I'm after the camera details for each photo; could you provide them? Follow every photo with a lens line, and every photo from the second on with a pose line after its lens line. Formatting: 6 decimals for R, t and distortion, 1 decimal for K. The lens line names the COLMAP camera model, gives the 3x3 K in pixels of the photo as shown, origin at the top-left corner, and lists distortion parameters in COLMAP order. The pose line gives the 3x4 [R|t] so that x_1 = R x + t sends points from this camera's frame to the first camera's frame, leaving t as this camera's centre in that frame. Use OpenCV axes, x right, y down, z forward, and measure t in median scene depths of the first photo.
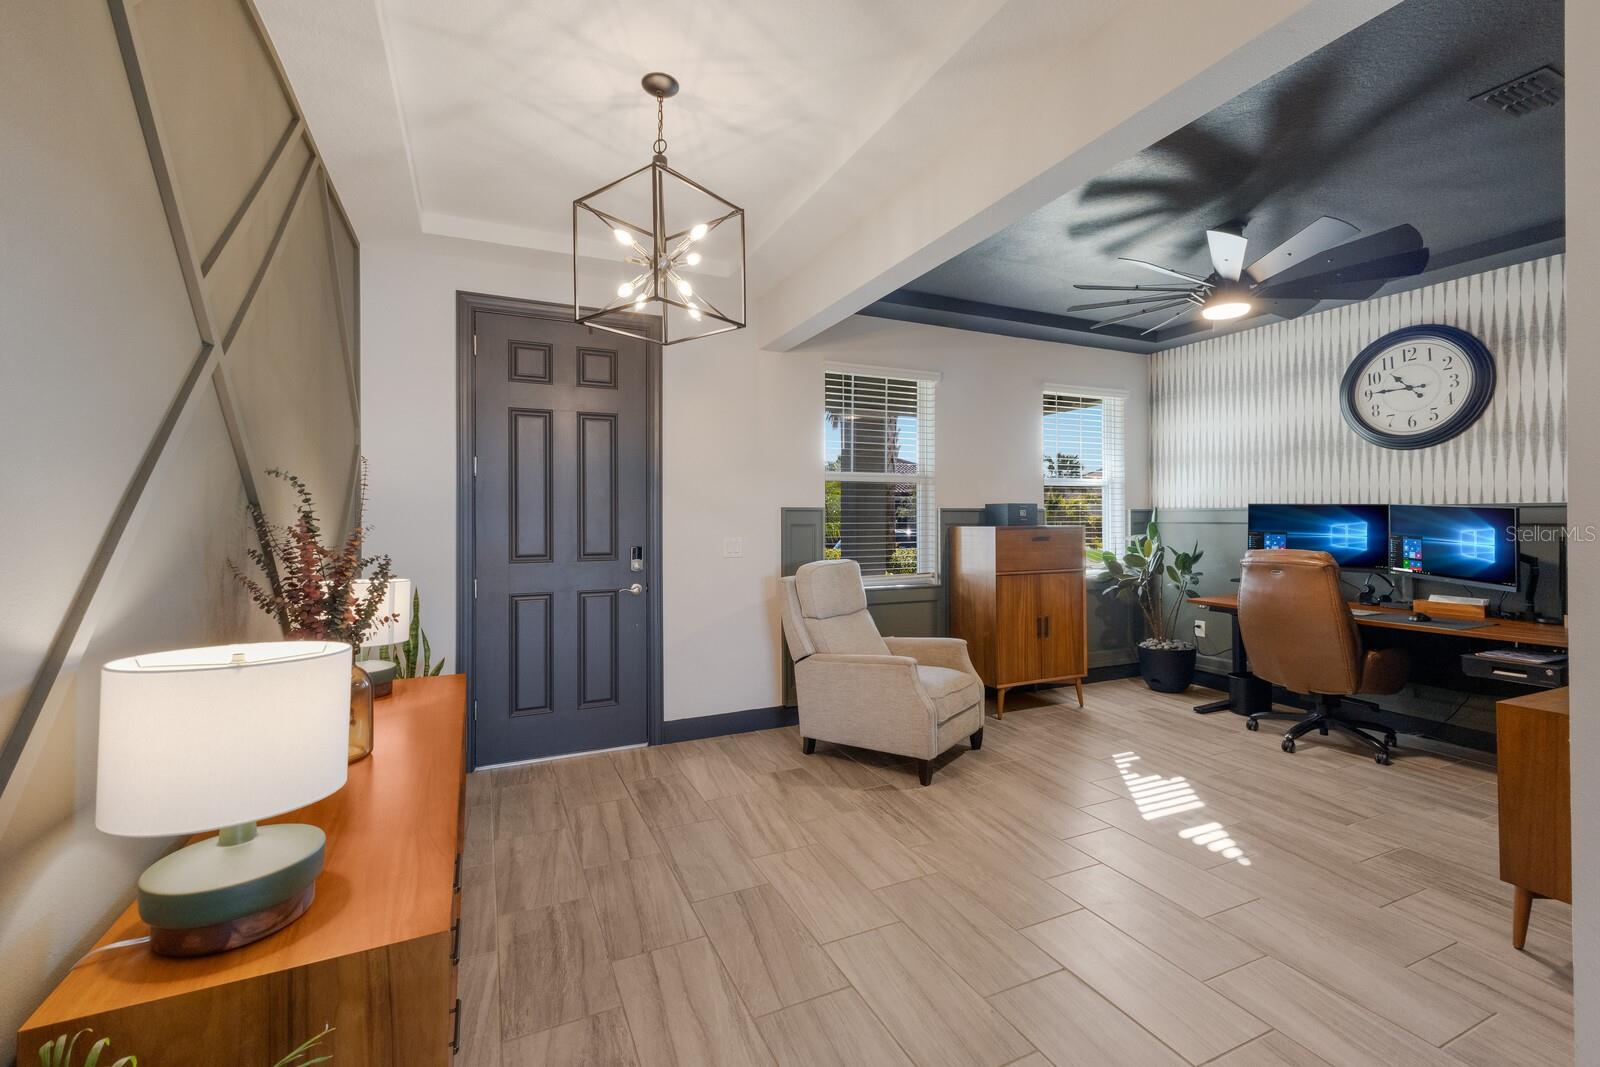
lens RADIAL K [[709.0, 0, 801.1], [0, 709.0, 526.7], [0, 0, 1]] dist [0.001293, -0.000668]
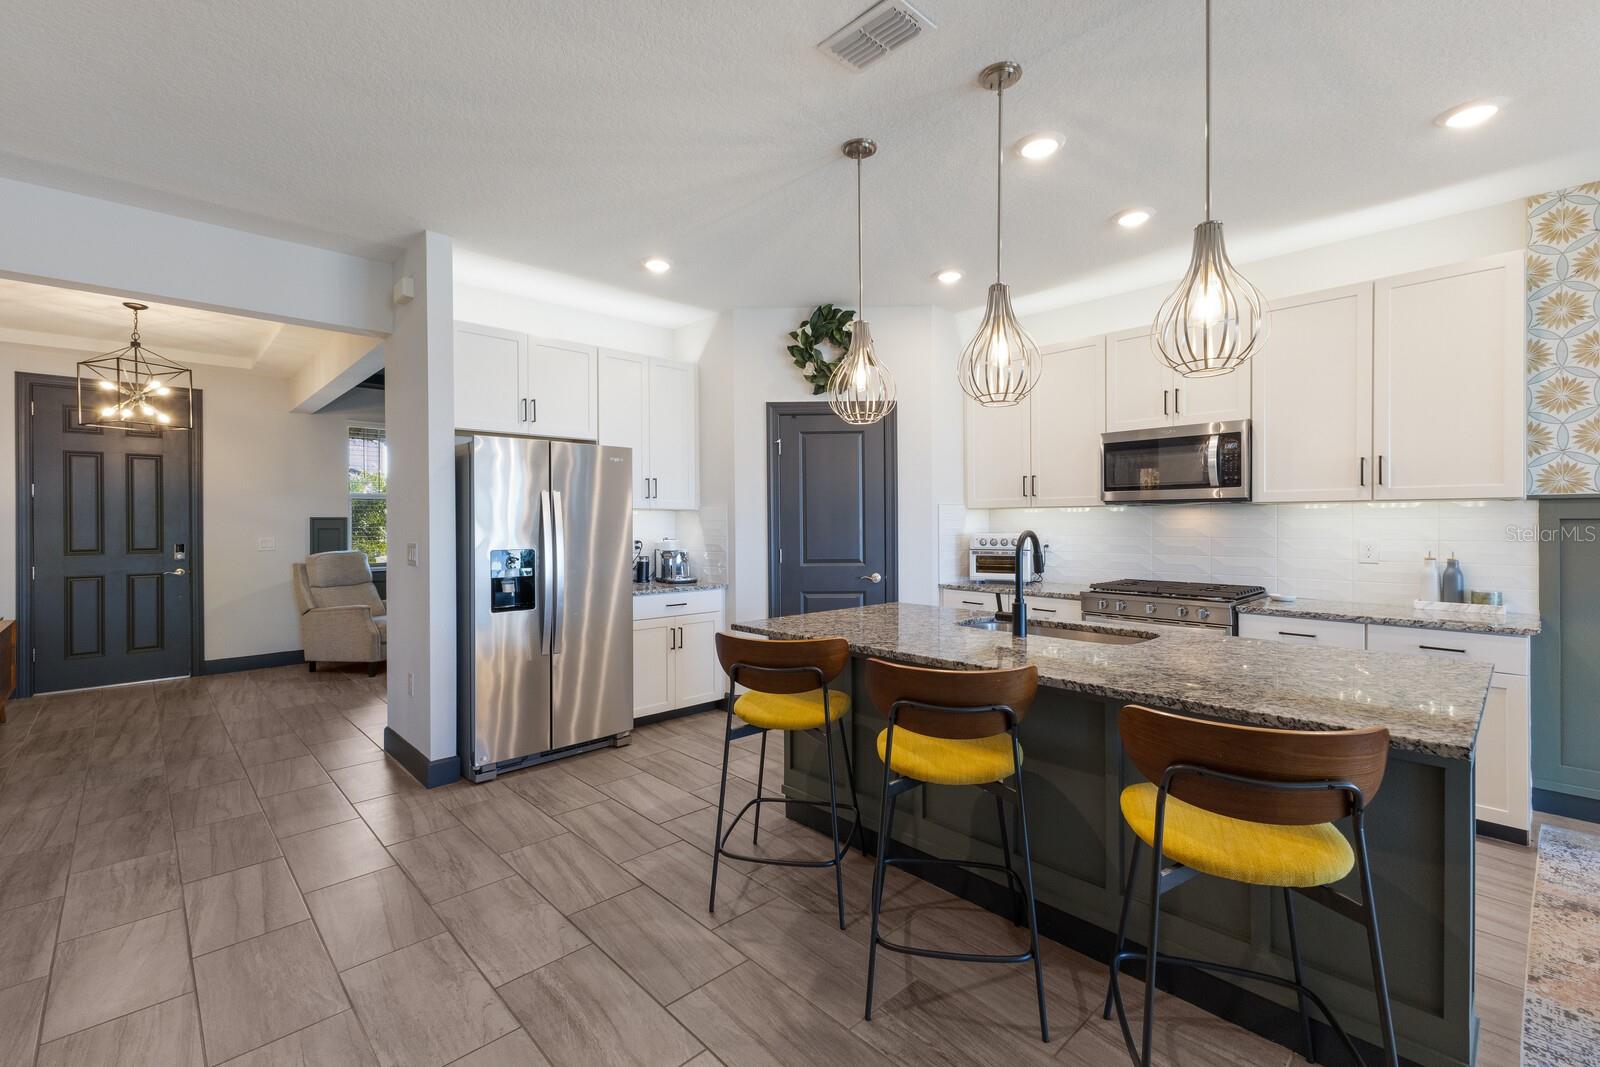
lens RADIAL K [[709.0, 0, 816.9], [0, 709.0, 523.7], [0, 0, 1]] dist [0.001293, -0.000668]
pose [[0.939982, -0.005676, 0.341177, 0.535237], [0.007564, 0.999963, -0.004204, 0.002506], [-0.341141, 0.006533, 0.939990, -0.887174]]
